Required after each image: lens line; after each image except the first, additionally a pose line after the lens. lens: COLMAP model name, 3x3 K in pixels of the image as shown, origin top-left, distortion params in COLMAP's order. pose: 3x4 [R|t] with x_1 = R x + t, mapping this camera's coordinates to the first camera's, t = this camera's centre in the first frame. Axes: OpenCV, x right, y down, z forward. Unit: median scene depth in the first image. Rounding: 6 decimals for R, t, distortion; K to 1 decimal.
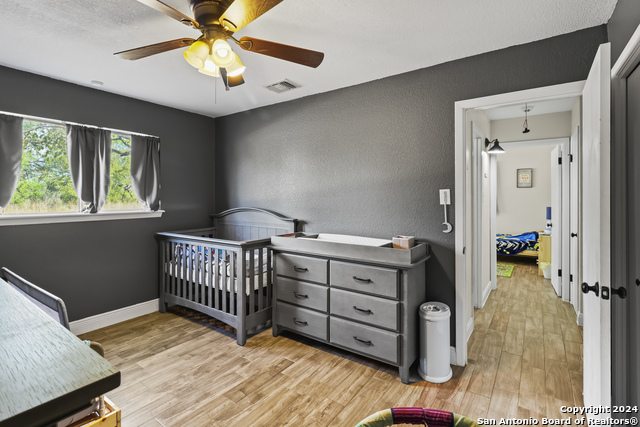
lens RADIAL K [[298.2, 0, 328.6], [0, 298.2, 195.8], [0, 0, 1]] dist [-0.000268, -0.000980]
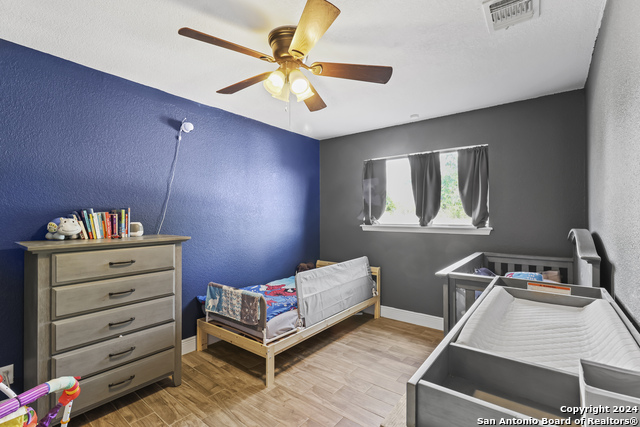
lens RADIAL K [[298.2, 0, 318.9], [0, 298.2, 213.3], [0, 0, 1]] dist [-0.000268, -0.000980]
pose [[-0.066271, -0.006208, -0.997782, 0.379965], [0.005404, 0.999964, -0.006580, 0.011725], [0.997787, -0.005828, -0.066235, 0.616975]]
